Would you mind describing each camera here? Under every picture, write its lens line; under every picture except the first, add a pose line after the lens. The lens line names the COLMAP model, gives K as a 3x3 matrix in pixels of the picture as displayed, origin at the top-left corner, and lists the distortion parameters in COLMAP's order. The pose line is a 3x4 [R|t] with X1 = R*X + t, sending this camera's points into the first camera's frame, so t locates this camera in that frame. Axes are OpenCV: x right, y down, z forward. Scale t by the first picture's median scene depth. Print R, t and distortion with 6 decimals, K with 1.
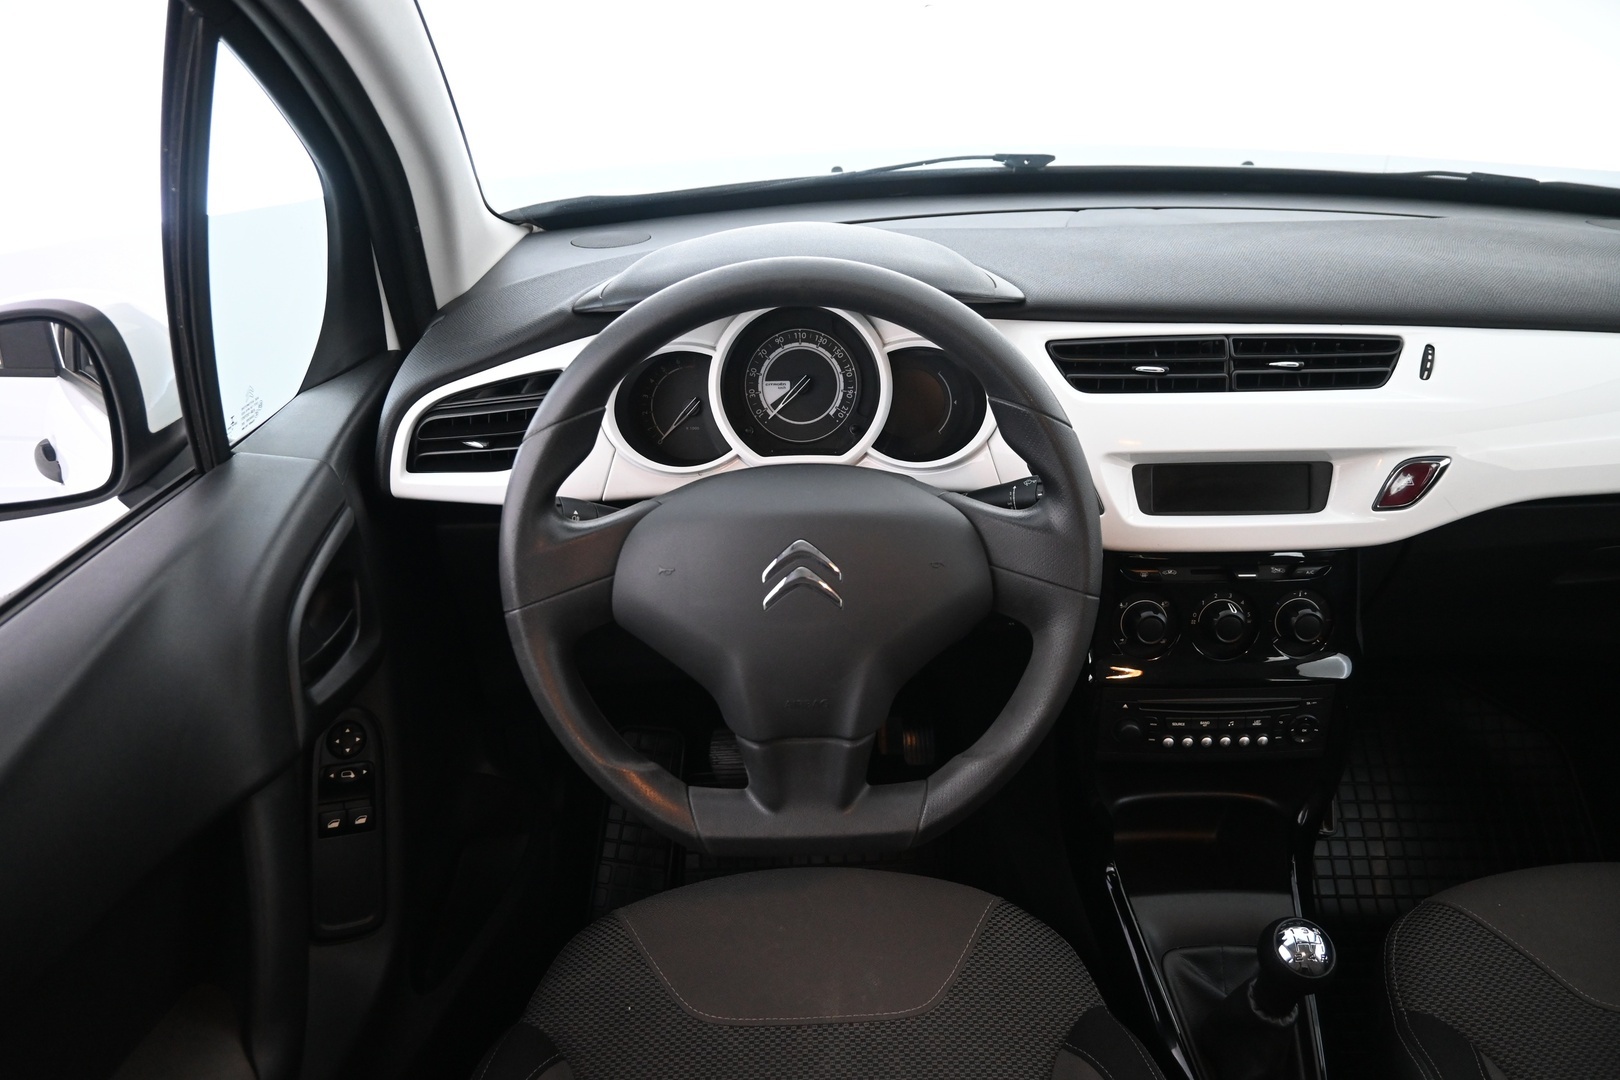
lens RADIAL K [[1119.9, 0, 806.3], [0, 1119.9, 532.1], [0, 0, 1]] dist [-0.004516, 0.000030]
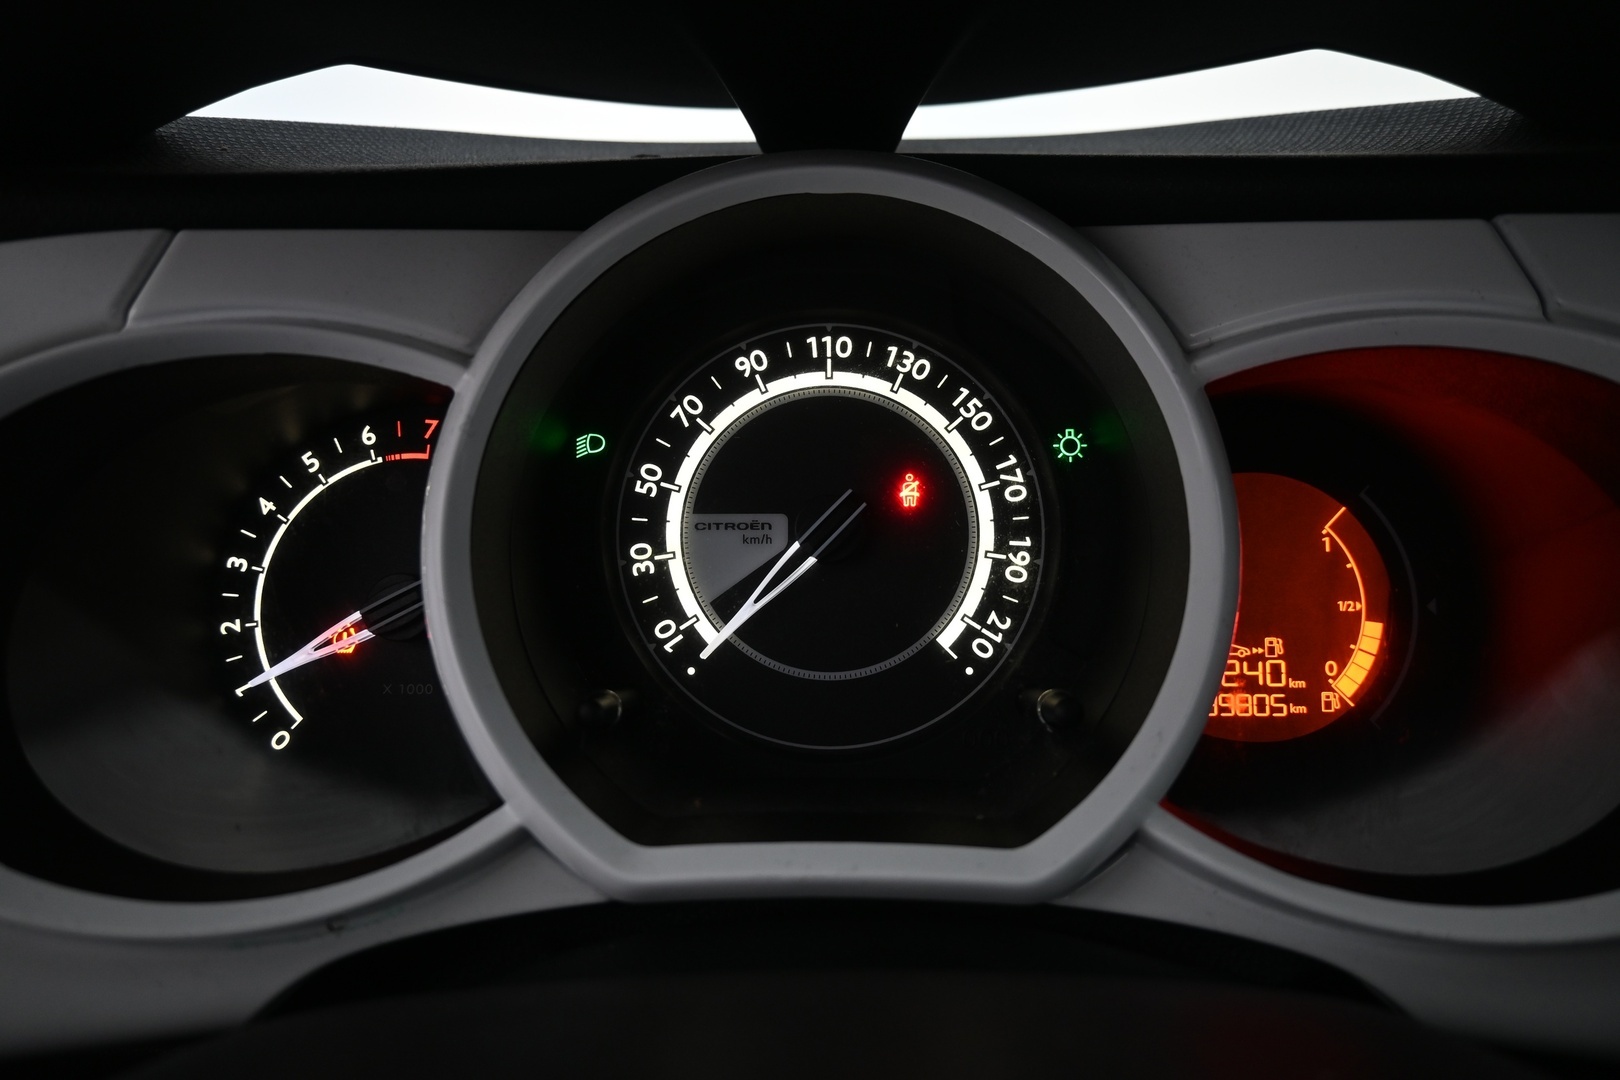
lens RADIAL K [[1119.9, 0, 809.2], [0, 1119.9, 537.0], [0, 0, 1]] dist [-0.004516, 0.000030]
pose [[0.999643, 0.015221, -0.021974, -0.003747], [-0.019004, 0.982783, -0.183783, -0.082040], [0.018799, 0.184135, 0.982721, 0.746882]]
